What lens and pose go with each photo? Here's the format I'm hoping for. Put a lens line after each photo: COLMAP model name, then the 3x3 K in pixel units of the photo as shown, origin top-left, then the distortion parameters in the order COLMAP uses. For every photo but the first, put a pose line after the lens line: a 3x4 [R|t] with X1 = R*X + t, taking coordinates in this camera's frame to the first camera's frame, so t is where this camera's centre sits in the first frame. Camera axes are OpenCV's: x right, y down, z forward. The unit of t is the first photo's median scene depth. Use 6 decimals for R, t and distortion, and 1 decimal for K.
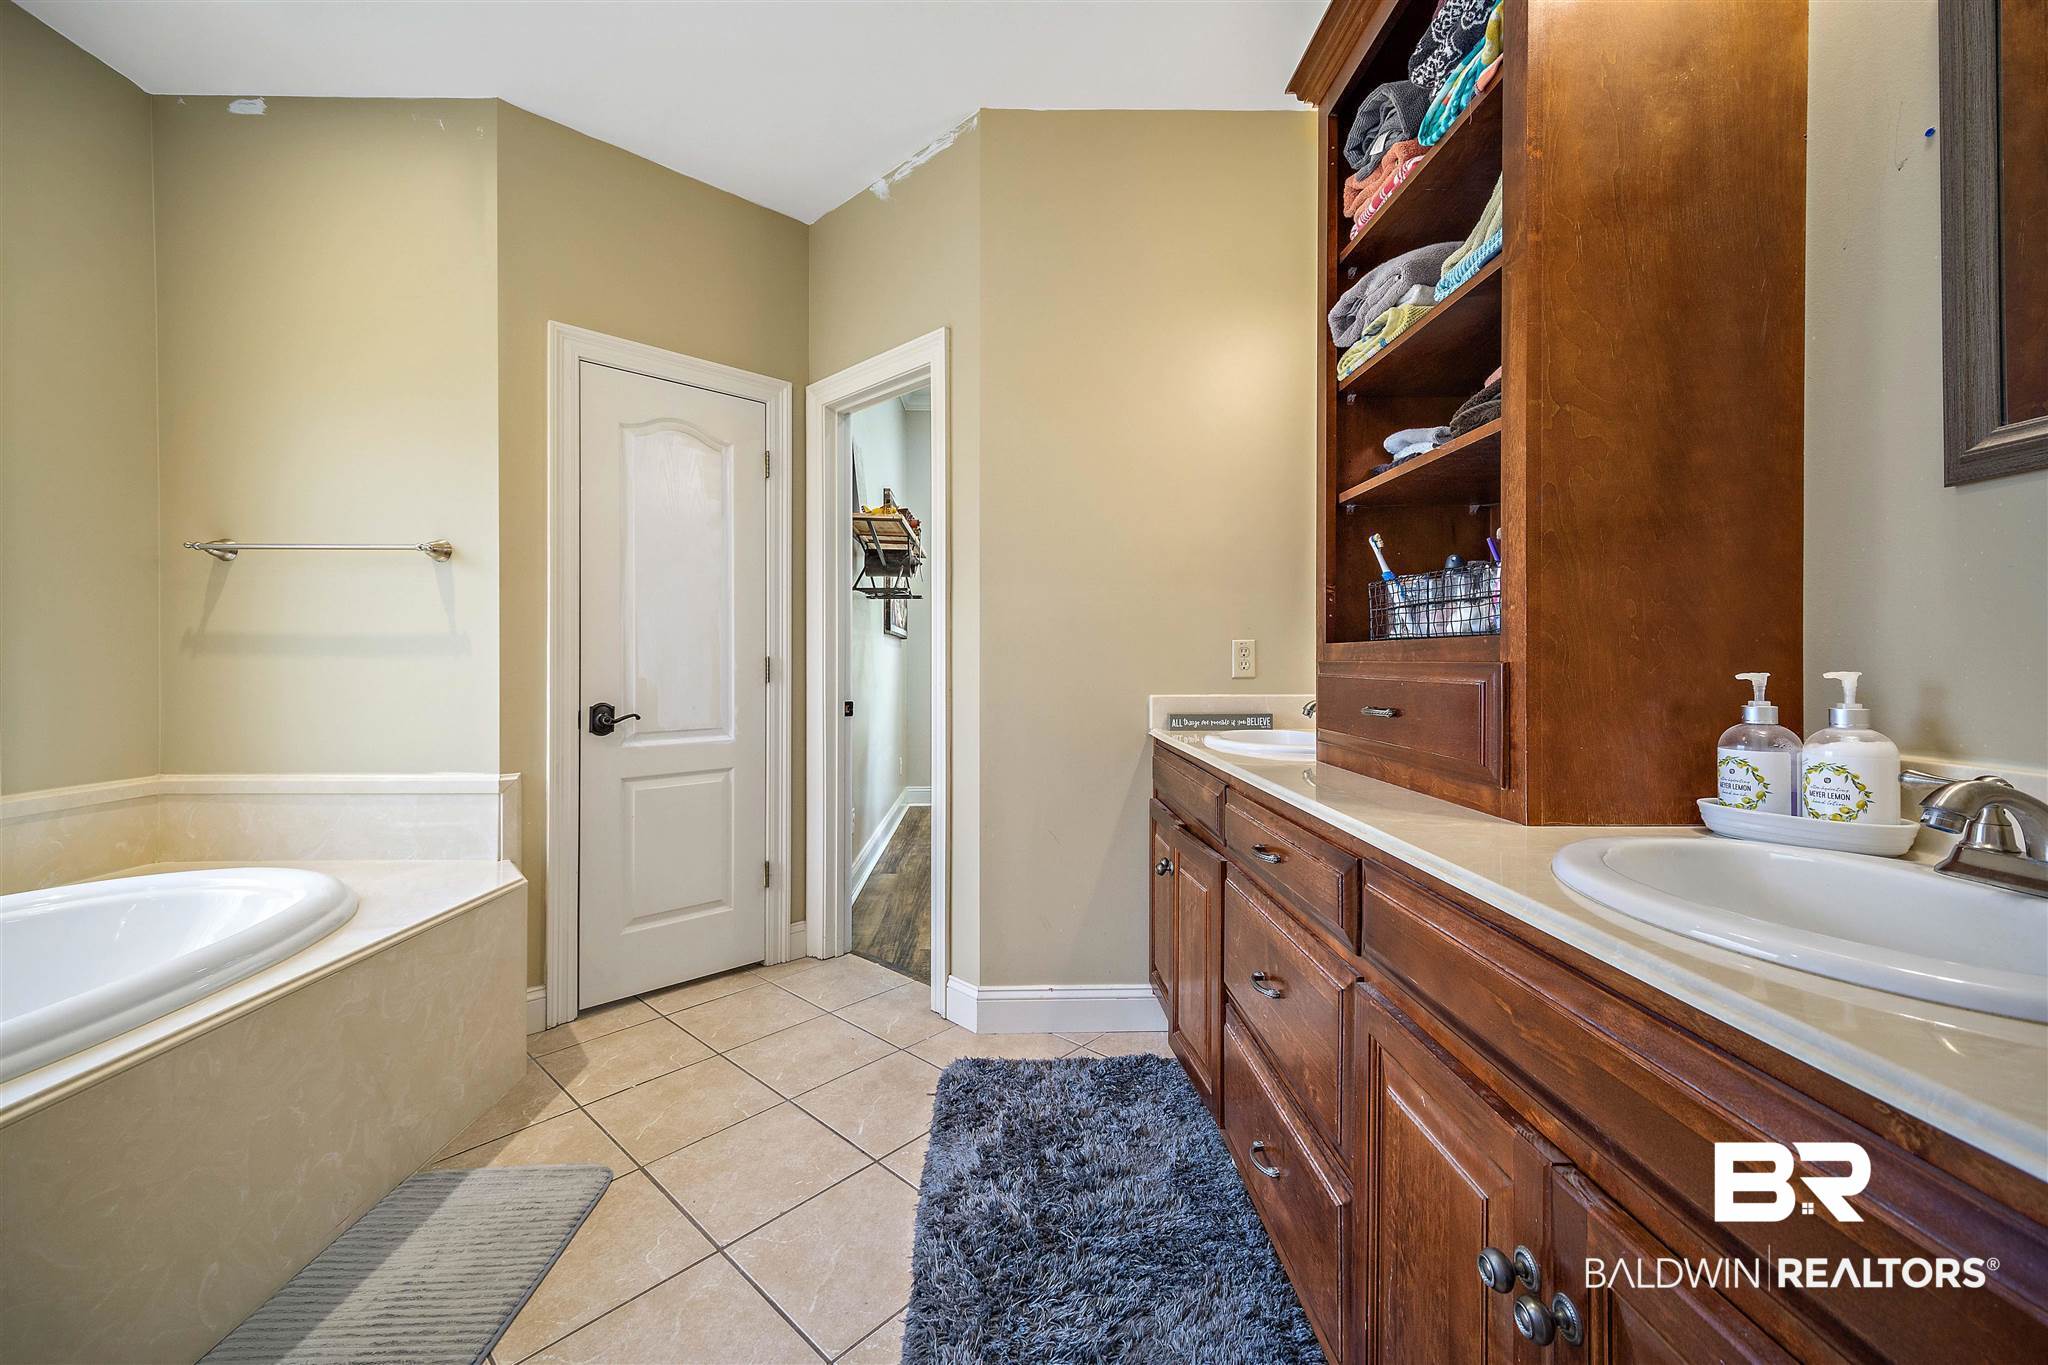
lens RADIAL K [[816.1, 0, 1022.6], [0, 816.1, 673.0], [0, 0, 1]] dist [0.008632, -0.000084]
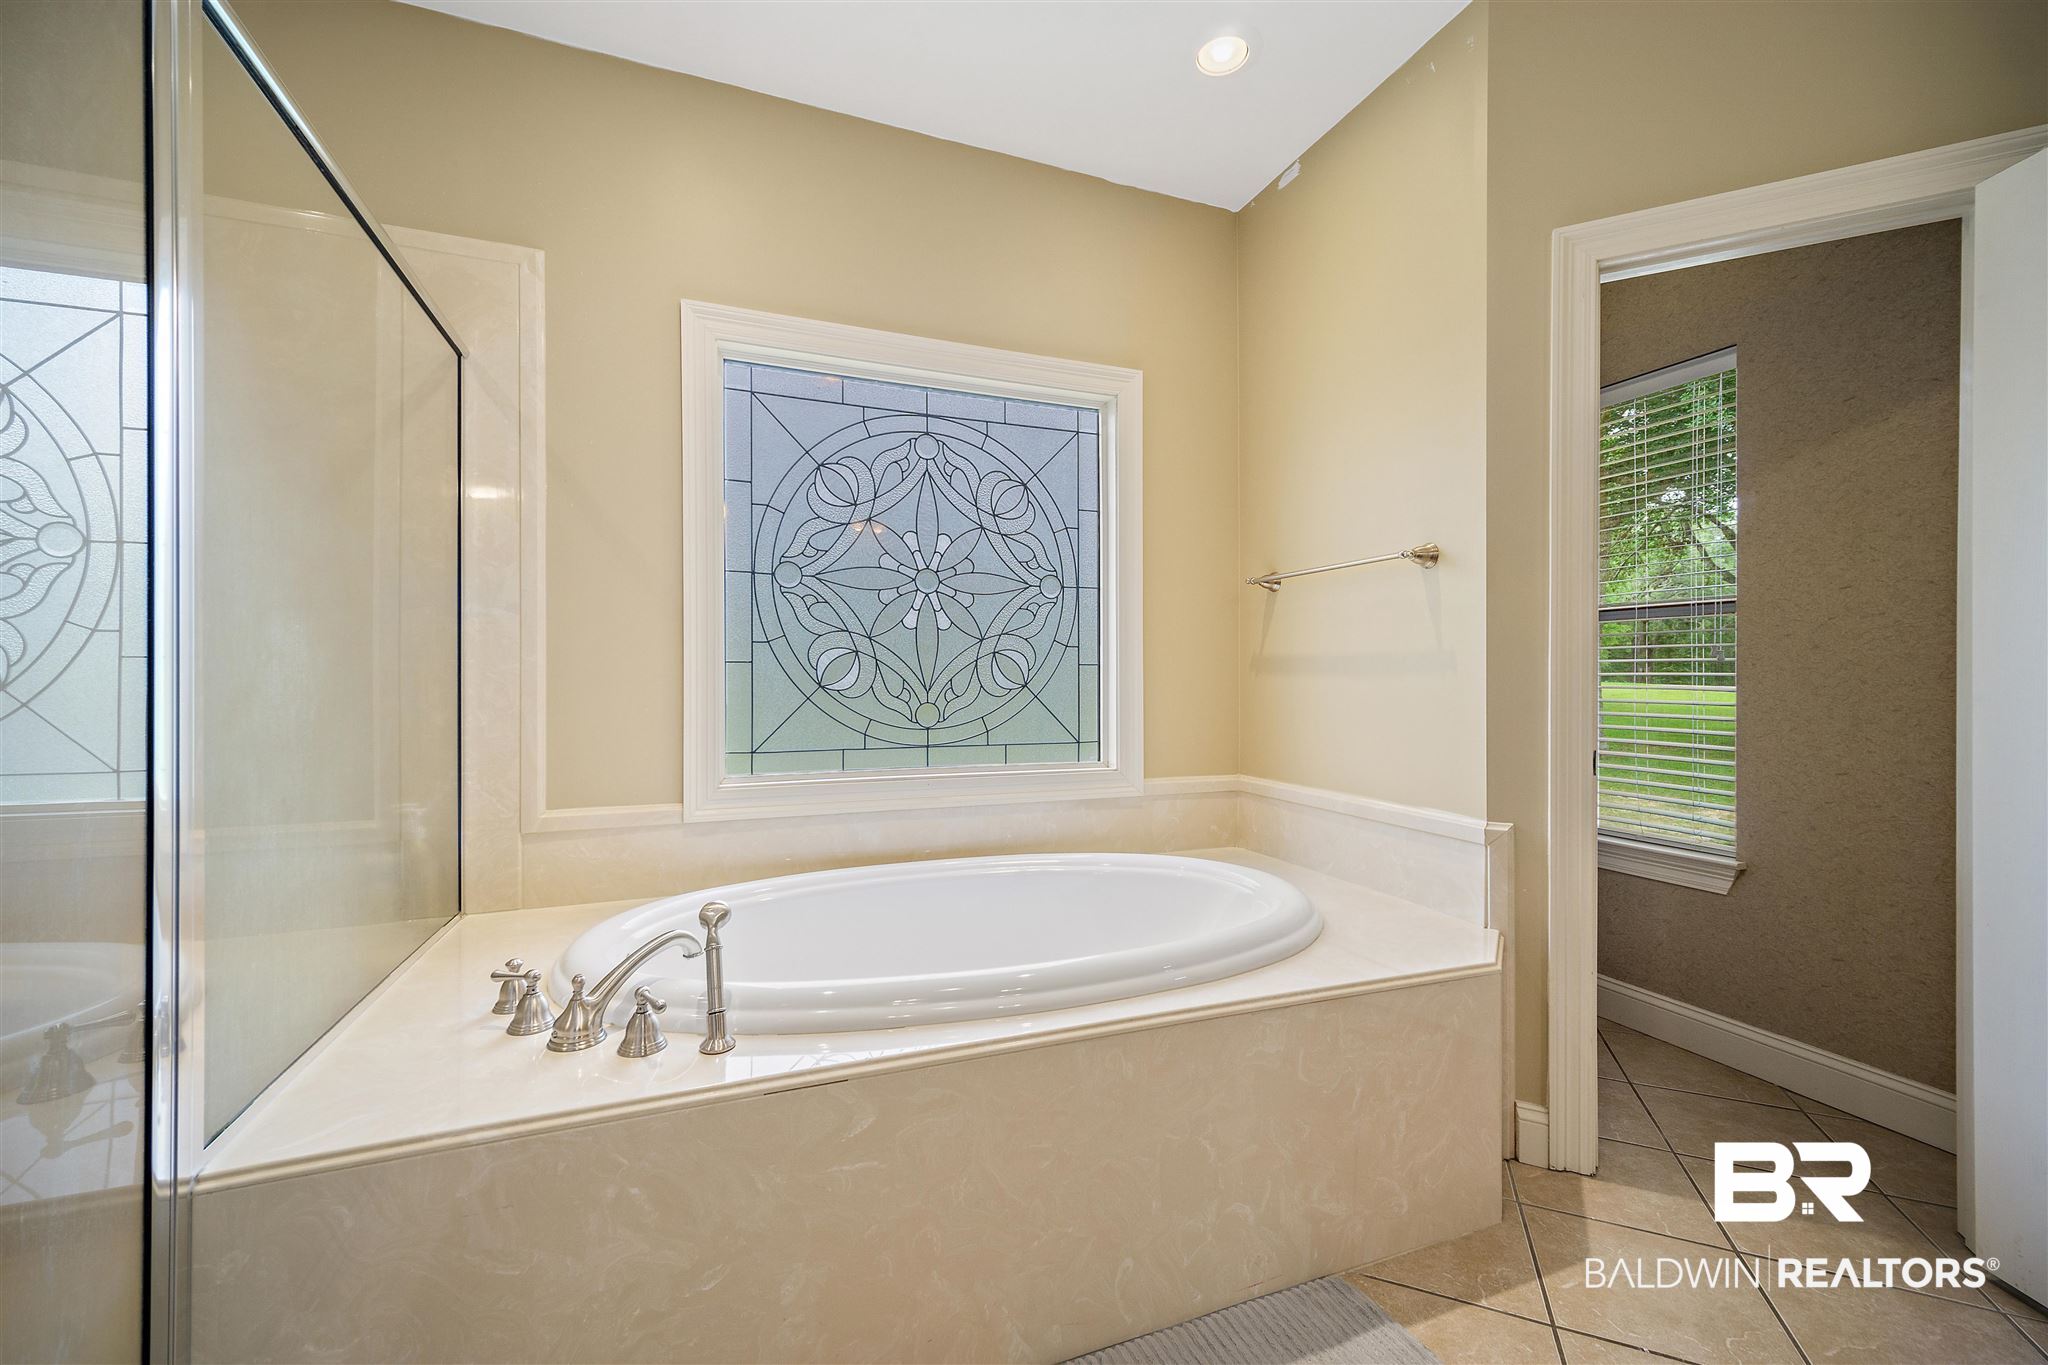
lens RADIAL K [[816.1, 0, 1022.6], [0, 816.1, 673.0], [0, 0, 1]] dist [0.008632, -0.000084]
pose [[0.332263, -0.003486, -0.943180, -0.027635], [-0.018895, 0.999768, -0.010352, -0.006007], [0.942998, 0.021261, 0.332120, 0.306793]]
